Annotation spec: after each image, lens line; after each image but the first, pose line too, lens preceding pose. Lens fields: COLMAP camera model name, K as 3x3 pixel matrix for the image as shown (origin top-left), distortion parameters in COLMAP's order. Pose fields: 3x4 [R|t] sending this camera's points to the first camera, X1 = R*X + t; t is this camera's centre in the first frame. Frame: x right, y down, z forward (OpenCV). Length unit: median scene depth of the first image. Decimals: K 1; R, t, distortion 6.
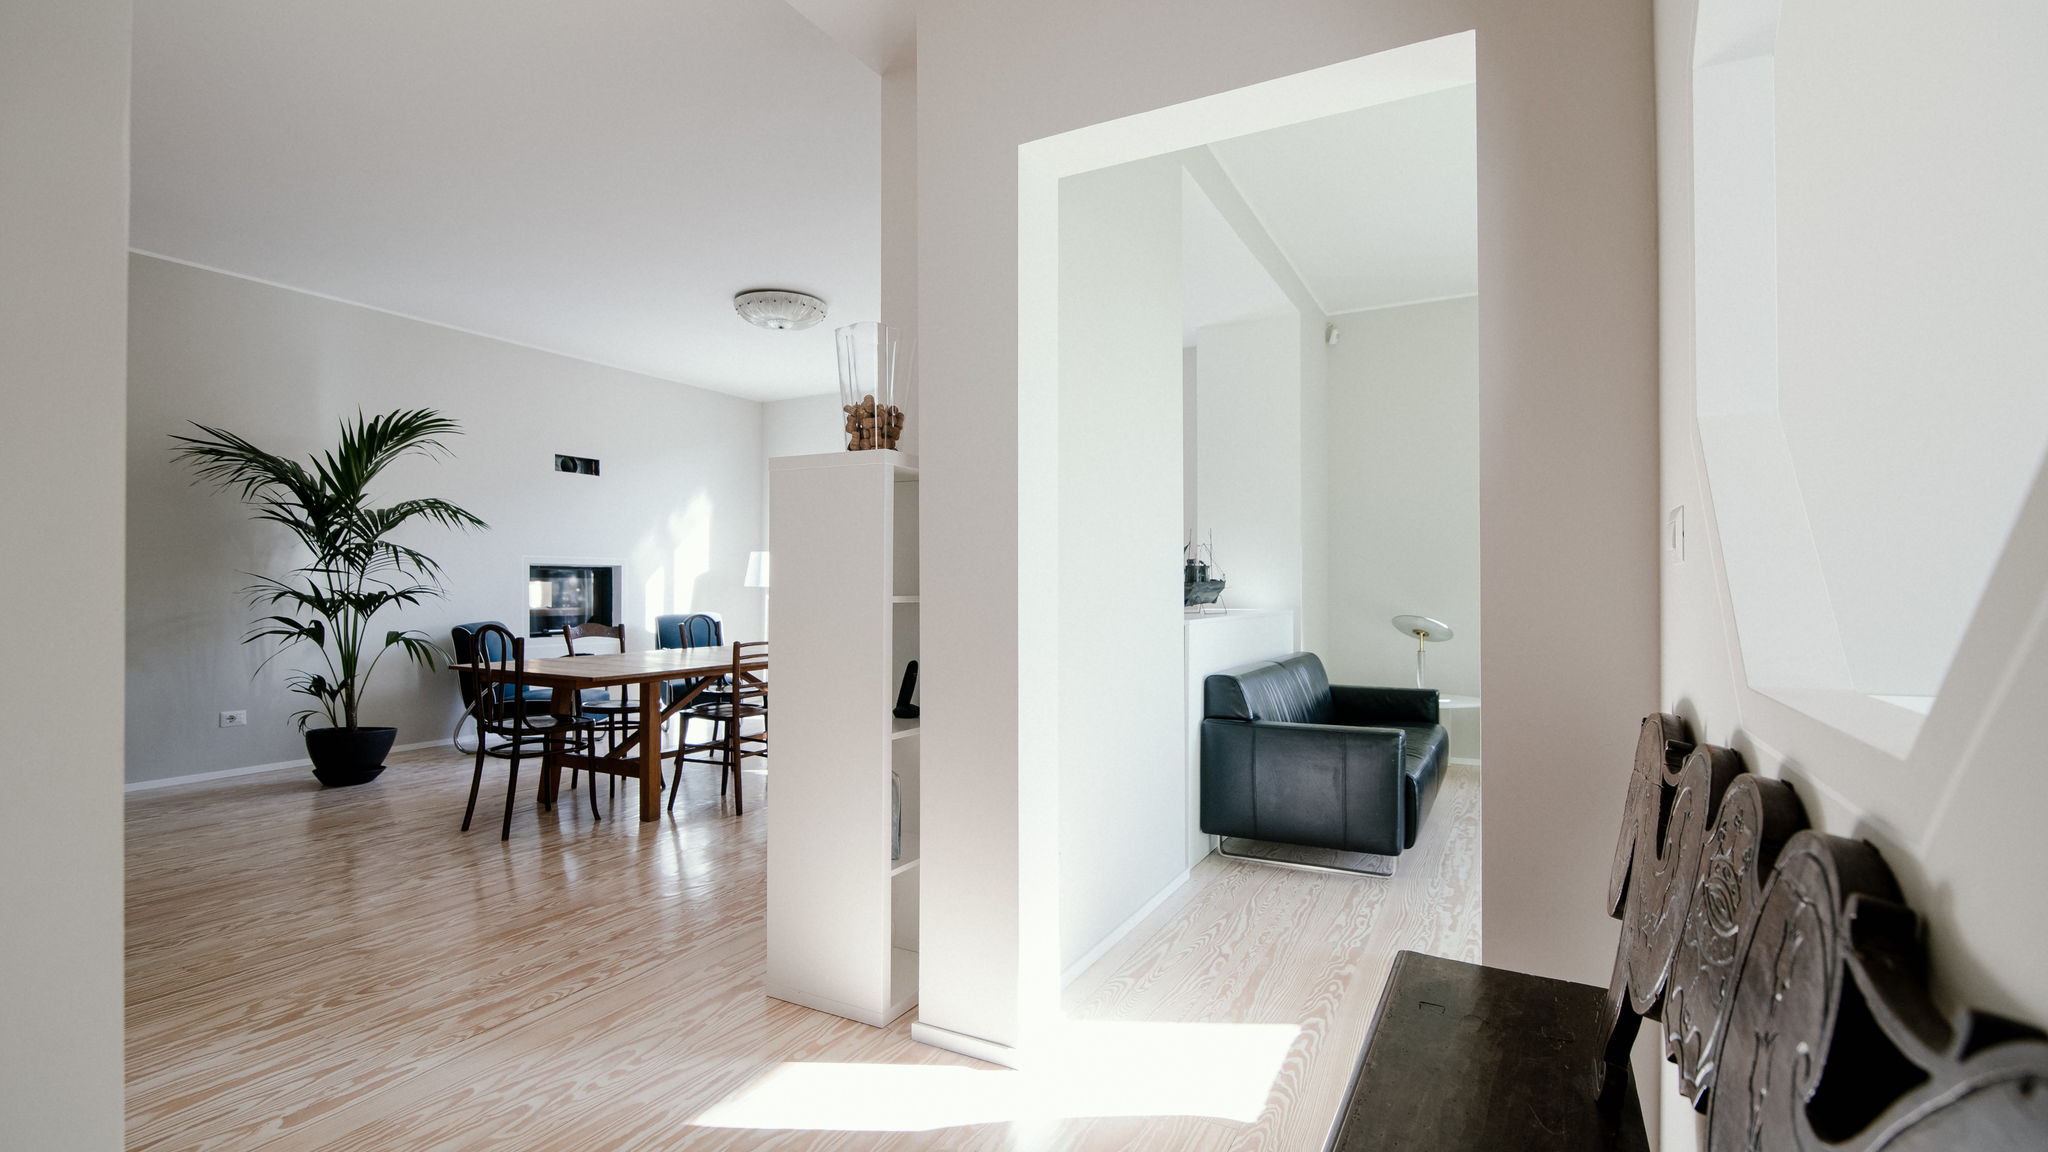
lens RADIAL K [[933.8, 0, 1015.5], [0, 933.8, 579.1], [0, 0, 1]] dist [-0.003644, -0.000277]
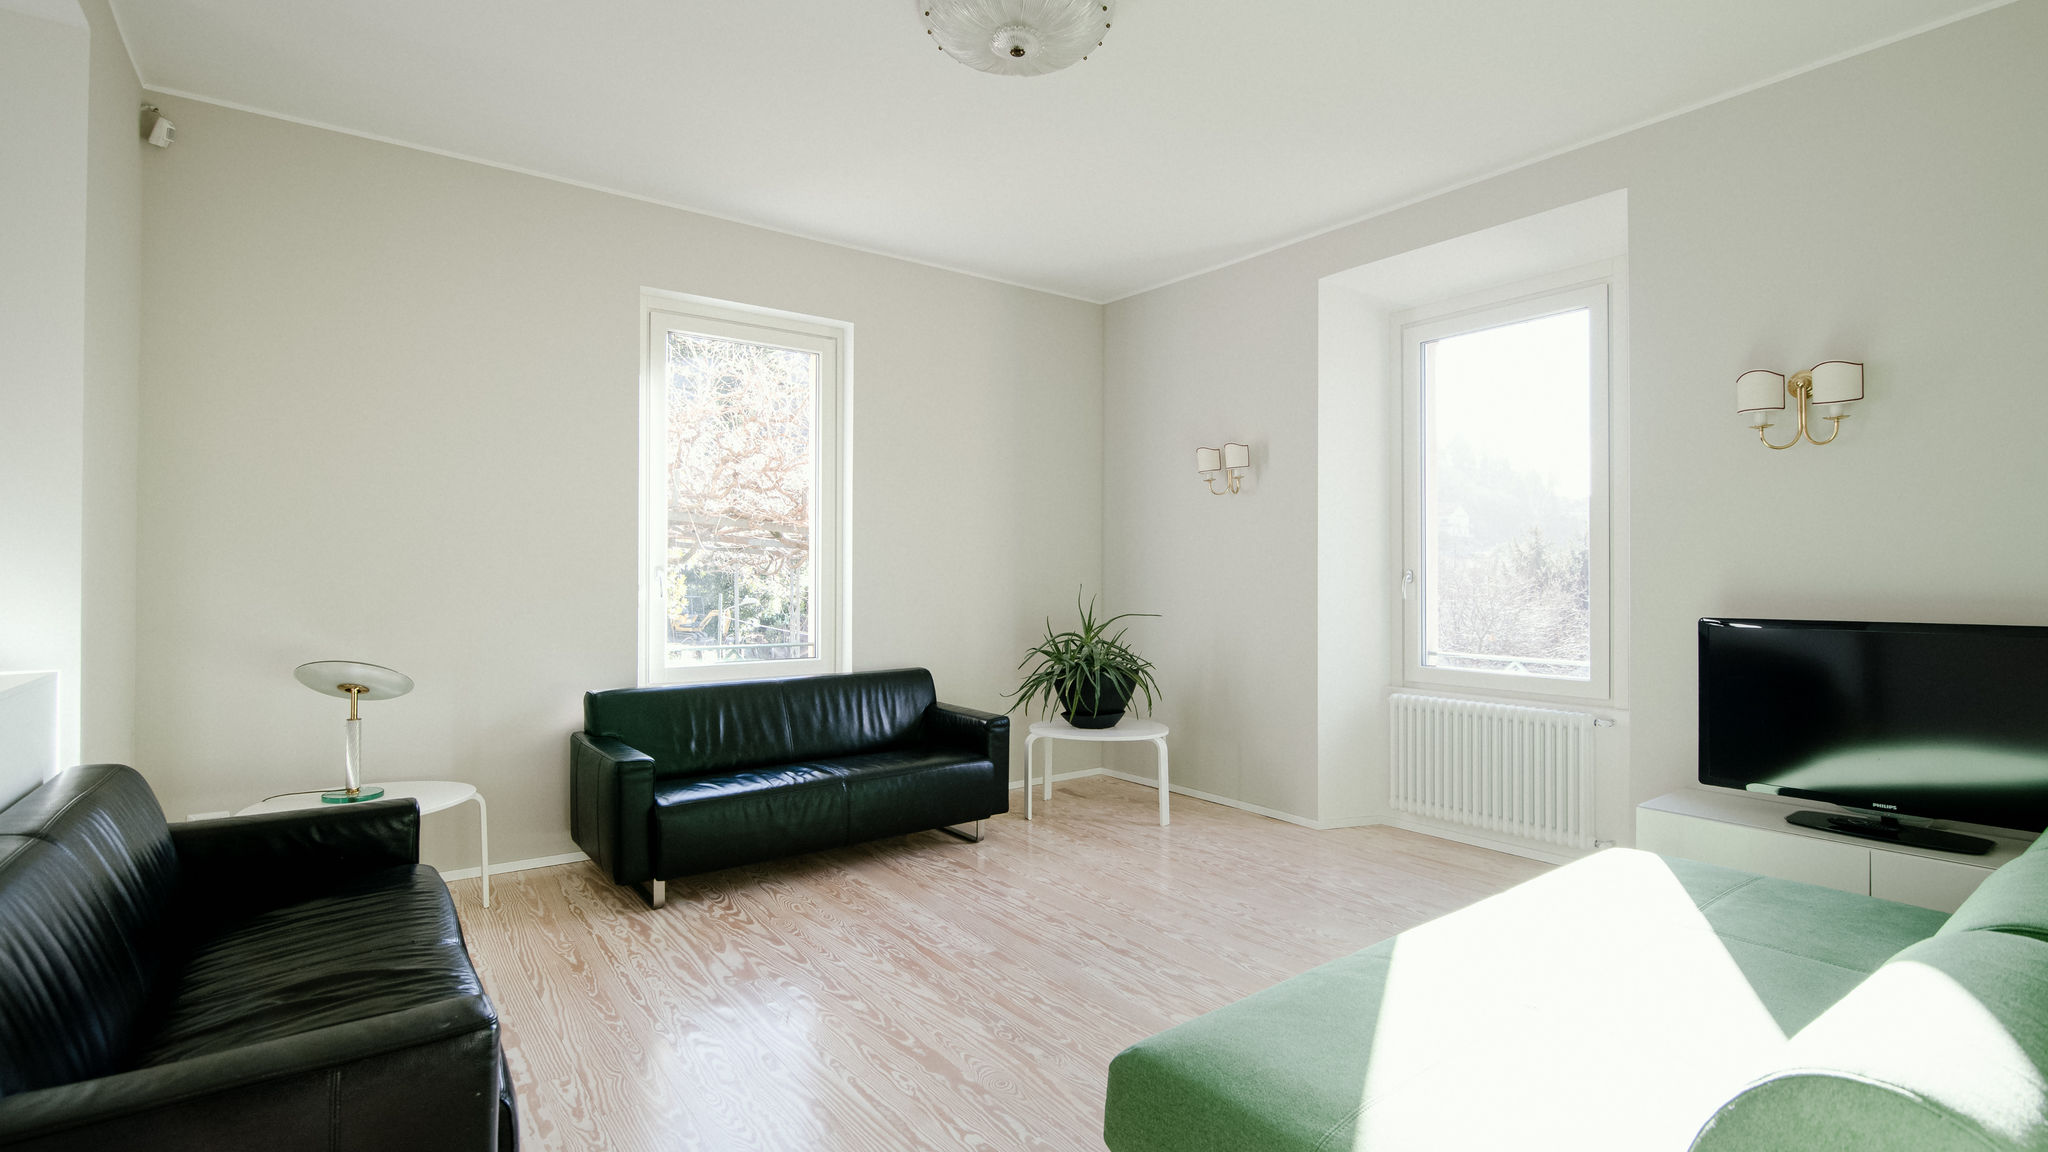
lens RADIAL K [[933.8, 0, 1020.8], [0, 933.8, 575.7], [0, 0, 1]] dist [-0.003644, -0.000277]
pose [[0.429719, 0.004054, 0.902953, 0.085143], [-0.013514, 0.999907, 0.001943, -0.019407], [-0.902861, -0.013038, 0.429734, 0.367685]]
